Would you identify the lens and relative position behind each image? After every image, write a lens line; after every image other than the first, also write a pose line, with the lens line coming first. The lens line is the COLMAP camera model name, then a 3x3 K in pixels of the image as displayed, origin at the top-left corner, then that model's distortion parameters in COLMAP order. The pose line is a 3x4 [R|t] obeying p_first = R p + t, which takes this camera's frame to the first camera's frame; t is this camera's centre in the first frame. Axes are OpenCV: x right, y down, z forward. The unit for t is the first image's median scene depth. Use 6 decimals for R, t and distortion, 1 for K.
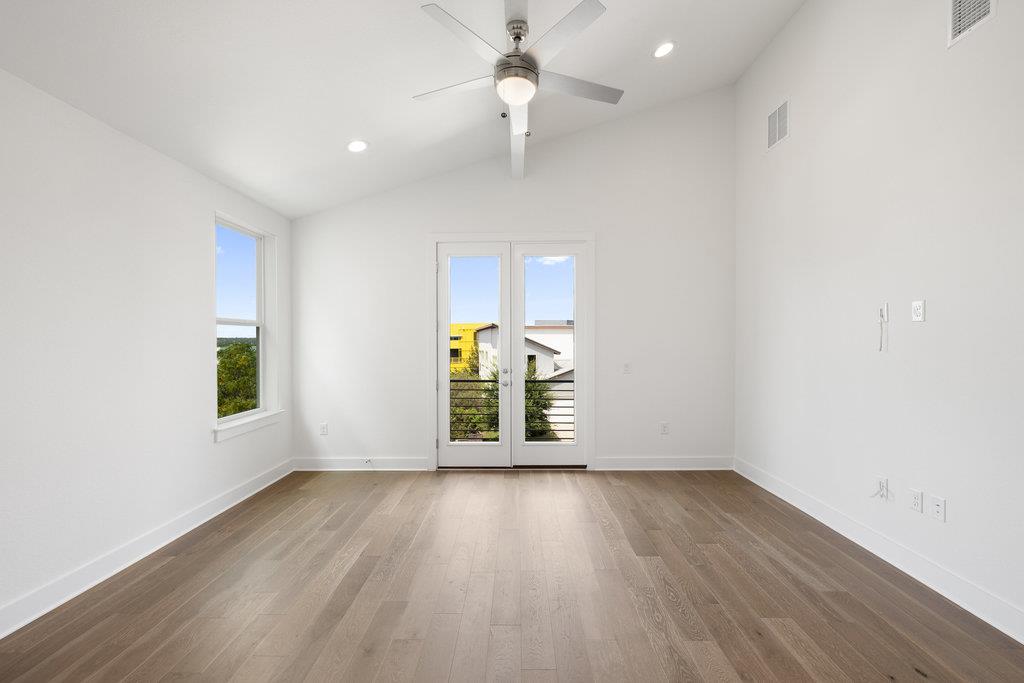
lens RADIAL K [[432.2, 0, 517.5], [0, 432.2, 344.4], [0, 0, 1]] dist [0.004312, 0.001029]
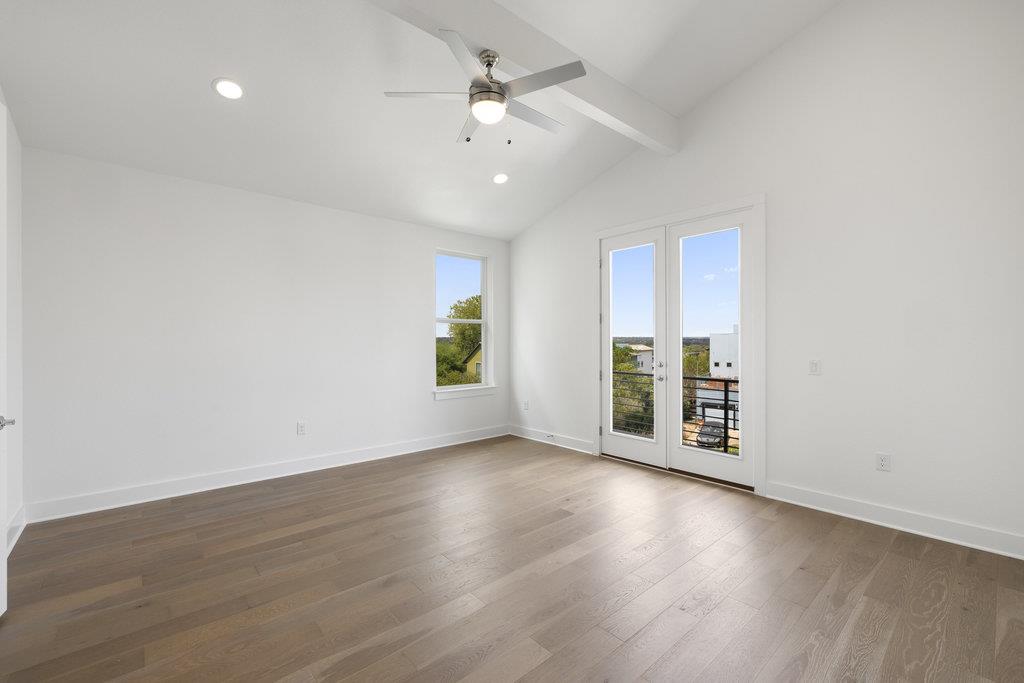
lens RADIAL K [[432.2, 0, 517.7], [0, 432.2, 341.5], [0, 0, 1]] dist [0.004312, 0.001029]
pose [[0.674291, 0.004997, -0.738449, 0.457801], [-0.006750, 0.999977, 0.000603, 0.013543], [0.738435, 0.004578, 0.674309, 0.142971]]
